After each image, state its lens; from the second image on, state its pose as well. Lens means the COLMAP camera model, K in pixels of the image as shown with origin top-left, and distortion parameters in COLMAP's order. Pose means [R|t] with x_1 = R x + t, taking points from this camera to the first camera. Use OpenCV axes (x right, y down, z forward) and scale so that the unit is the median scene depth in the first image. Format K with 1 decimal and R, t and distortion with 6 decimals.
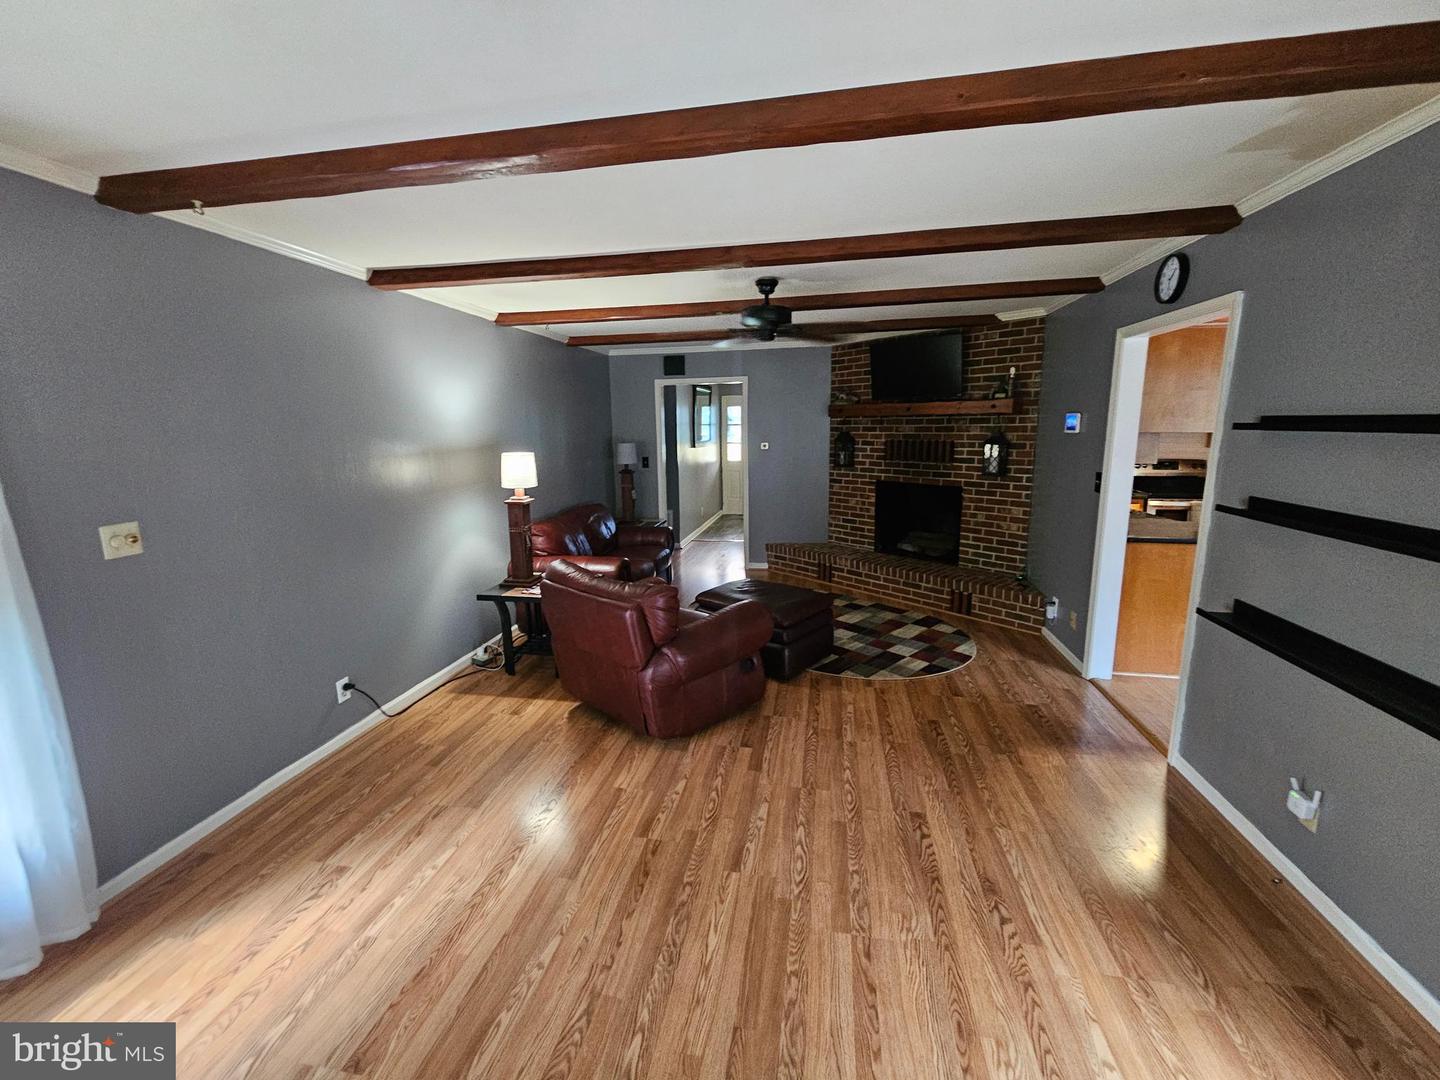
lens RADIAL K [[593.4, 0, 711.6], [0, 593.4, 535.8], [0, 0, 1]] dist [-0.000781, 0.000537]
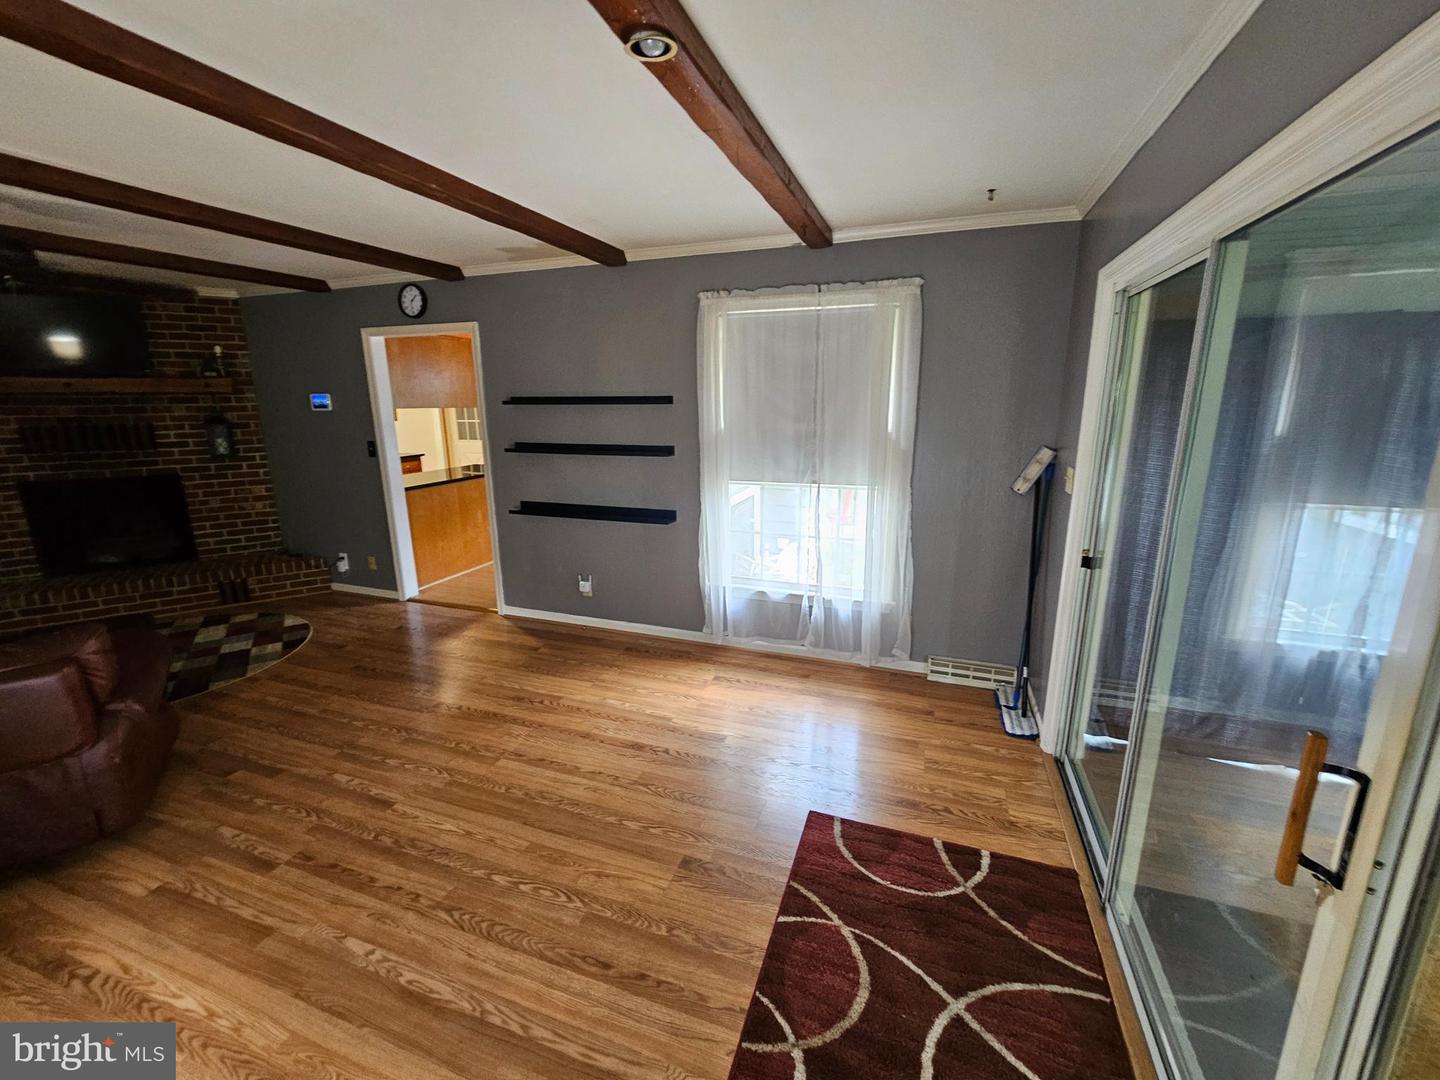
lens RADIAL K [[593.4, 0, 711.6], [0, 593.4, 535.8], [0, 0, 1]] dist [-0.000781, 0.000537]
pose [[0.160536, -0.215125, 0.963301, -0.387729], [0.188137, 0.964736, 0.184091, -0.006255], [-0.968934, 0.151679, 0.195348, 0.060519]]
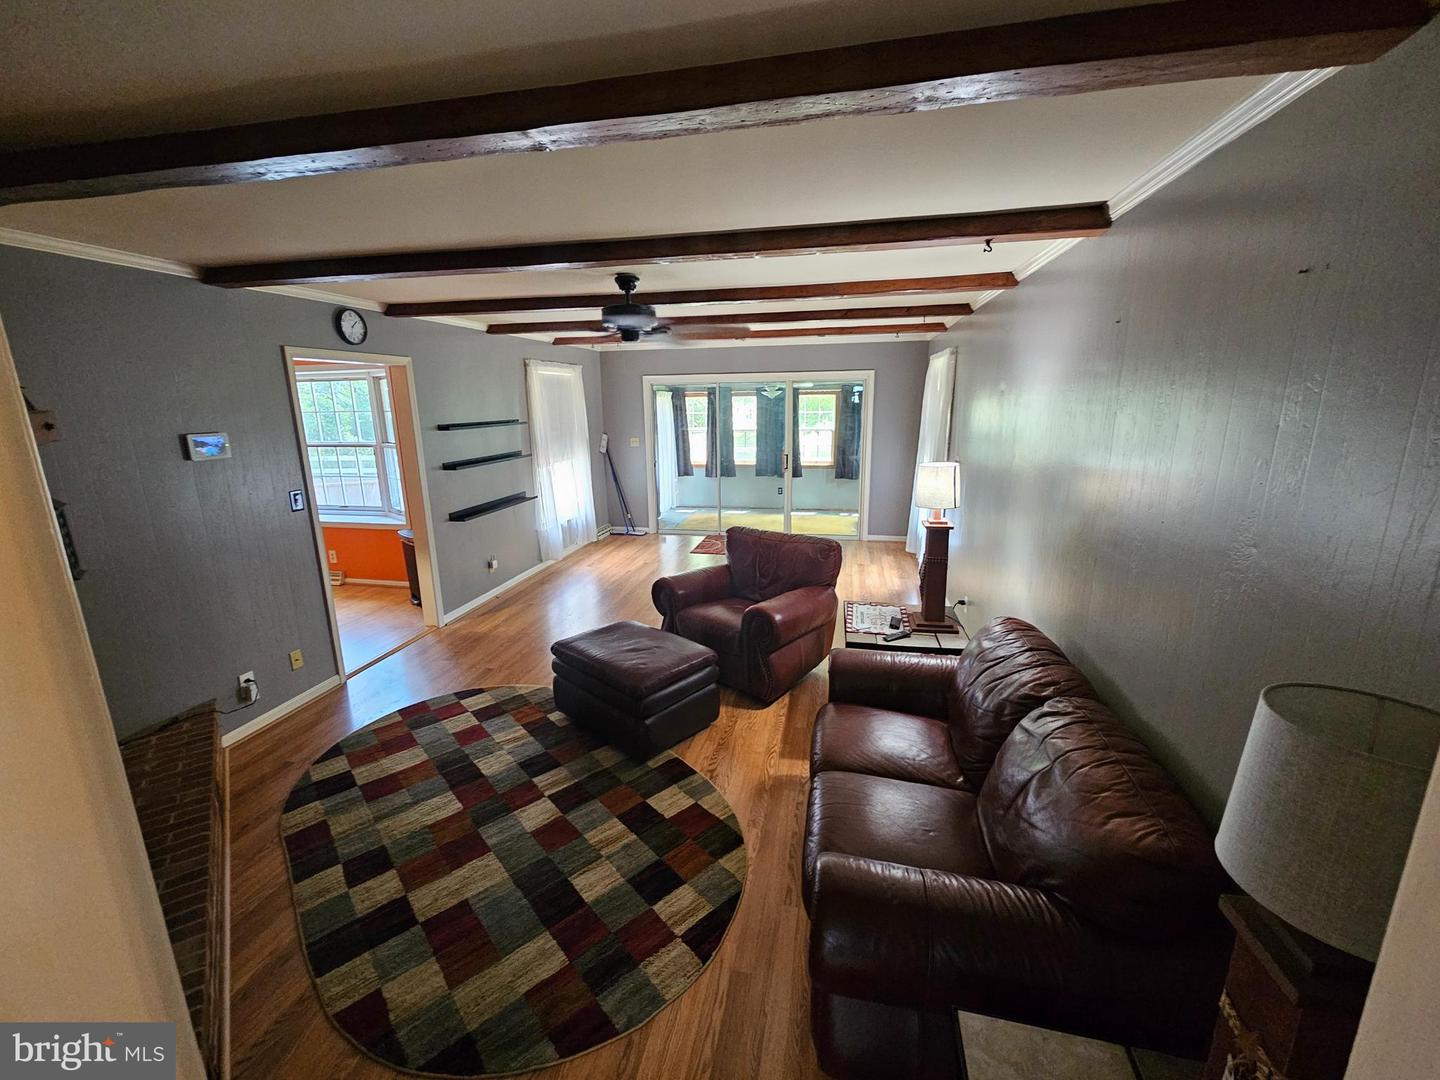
lens RADIAL K [[596.1, 0, 713.6], [0, 596.1, 535.0], [0, 0, 1]] dist [0.000684, 0.000509]
pose [[-0.999257, 0.024781, 0.029511, -0.043092], [0.034507, 0.916304, 0.398993, -0.318311], [-0.017154, 0.399715, -0.916479, 1.501221]]
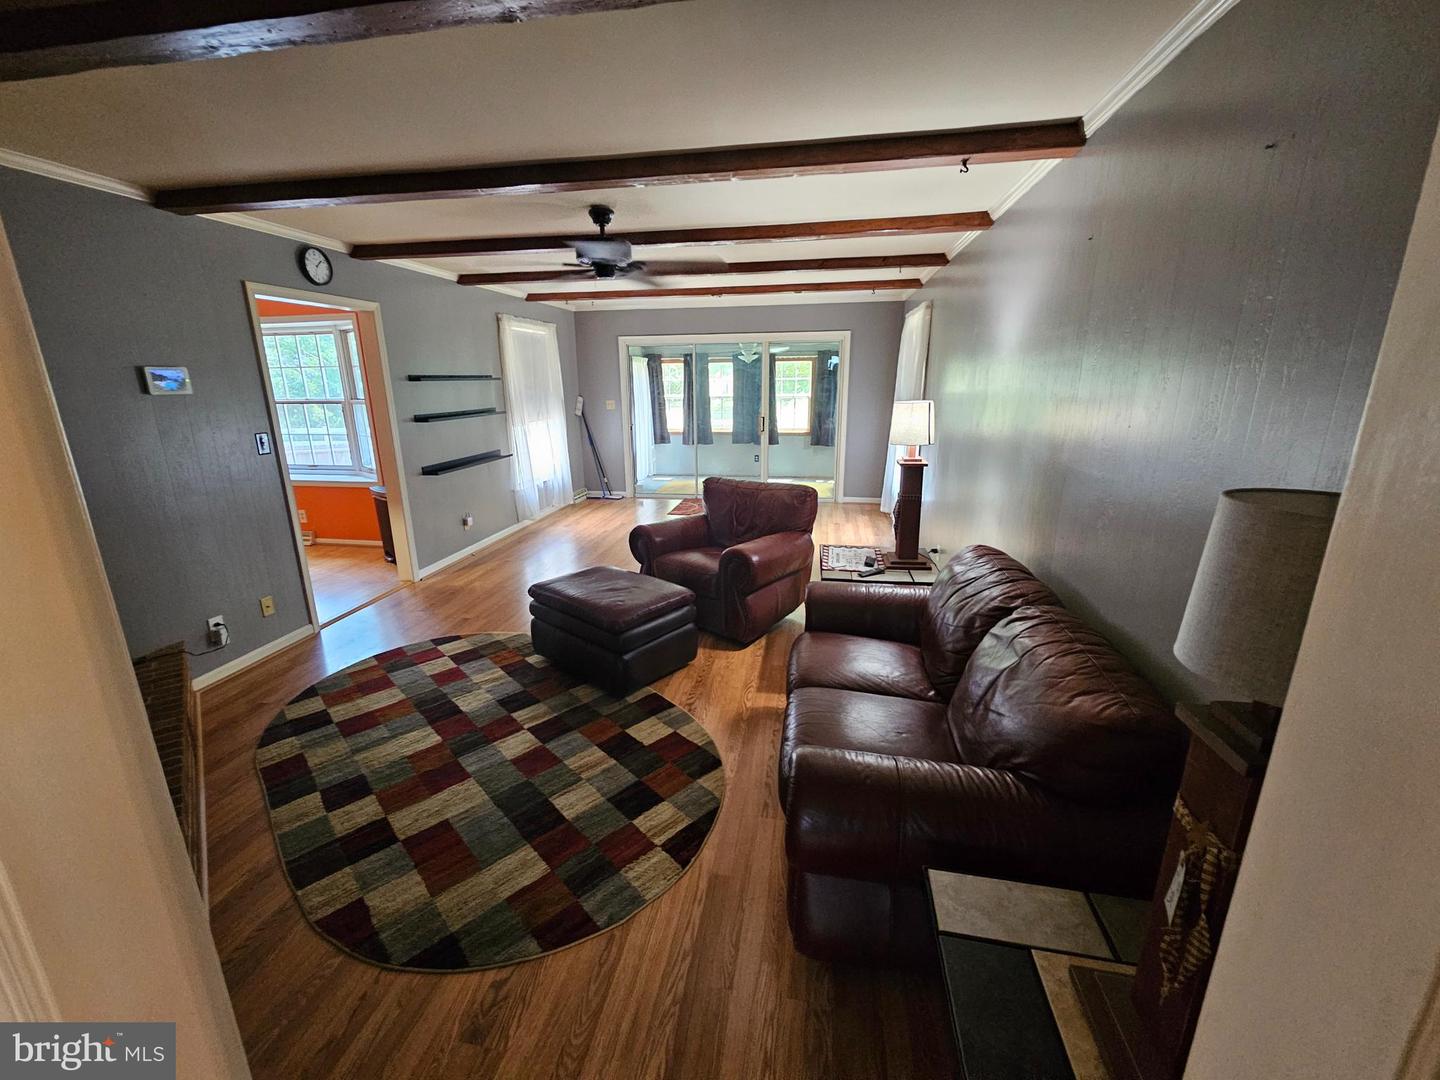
lens RADIAL K [[593.4, 0, 711.6], [0, 593.4, 535.8], [0, 0, 1]] dist [-0.000781, 0.000537]
pose [[-0.999607, 0.027557, -0.005101, -0.041320], [0.022643, 0.901393, 0.432410, -0.276020], [0.016513, 0.432125, -0.901663, 1.519800]]
